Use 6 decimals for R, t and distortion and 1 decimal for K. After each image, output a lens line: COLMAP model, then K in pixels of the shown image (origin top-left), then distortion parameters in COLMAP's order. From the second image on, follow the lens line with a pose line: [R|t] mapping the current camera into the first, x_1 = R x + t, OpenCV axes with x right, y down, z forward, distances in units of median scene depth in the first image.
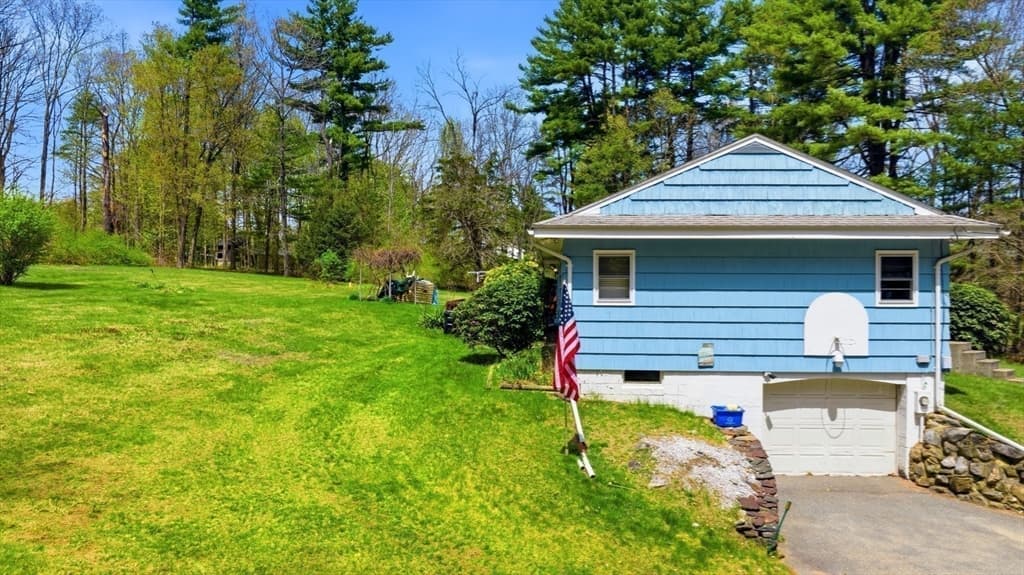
lens RADIAL K [[723.1, 0, 521.4], [0, 723.1, 284.3], [0, 0, 1]] dist [-0.036628, 0.021921]
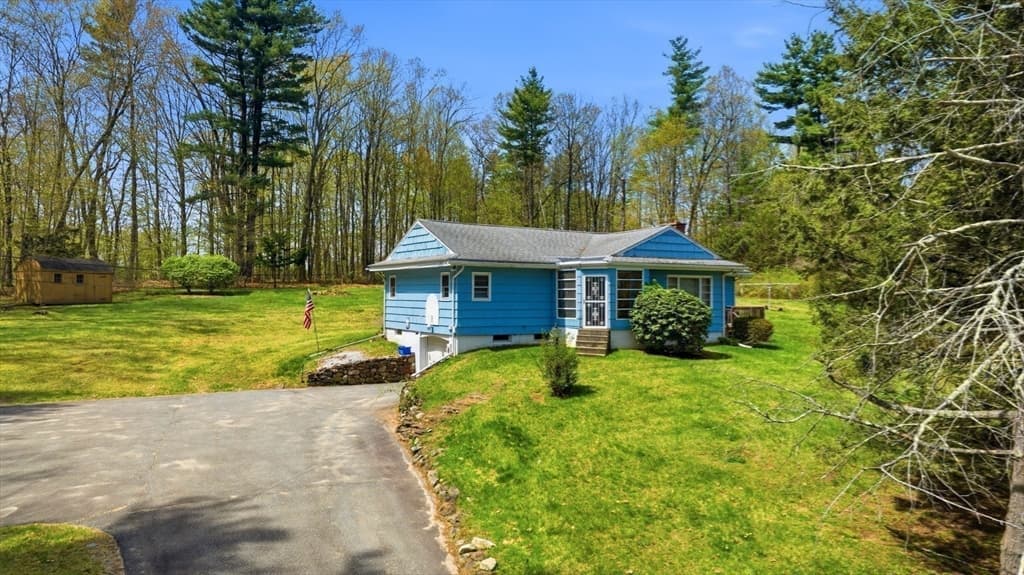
lens RADIAL K [[723.1, 0, 521.4], [0, 723.1, 284.3], [0, 0, 1]] dist [-0.036628, 0.021921]
pose [[0.572220, -0.013251, -0.819993, 2.237499], [-0.004044, 0.999812, -0.018979, 0.022642], [0.820090, 0.014176, 0.572059, 0.034027]]
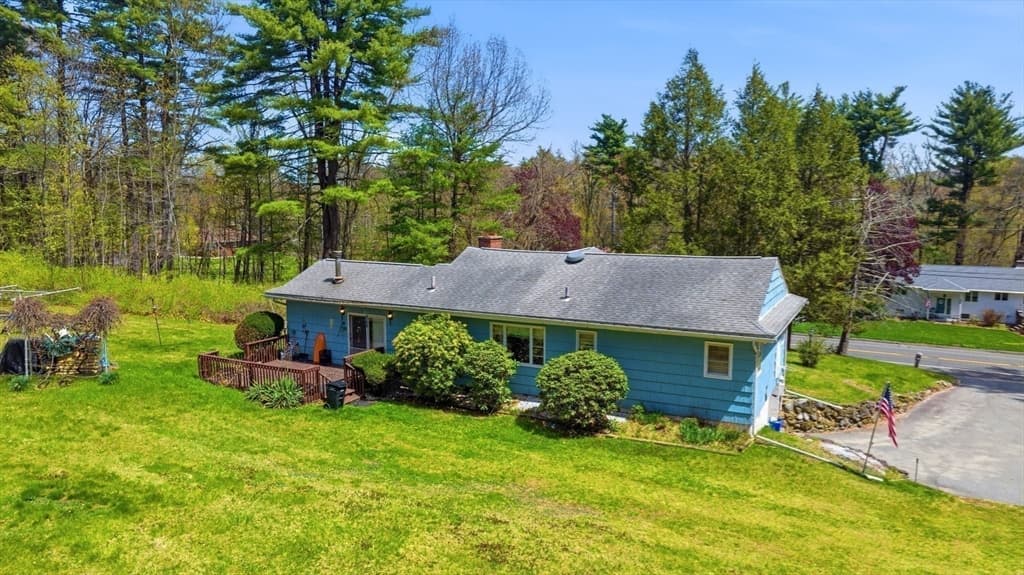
lens RADIAL K [[736.8, 0, 512.0], [0, 736.8, 287.5], [0, 0, 1]] dist [0.010040, 0.007867]
pose [[0.415477, -0.118932, 0.901795, -1.518190], [-0.003501, 0.991199, 0.132336, -0.372970], [-0.909597, -0.058140, 0.411404, 0.856350]]
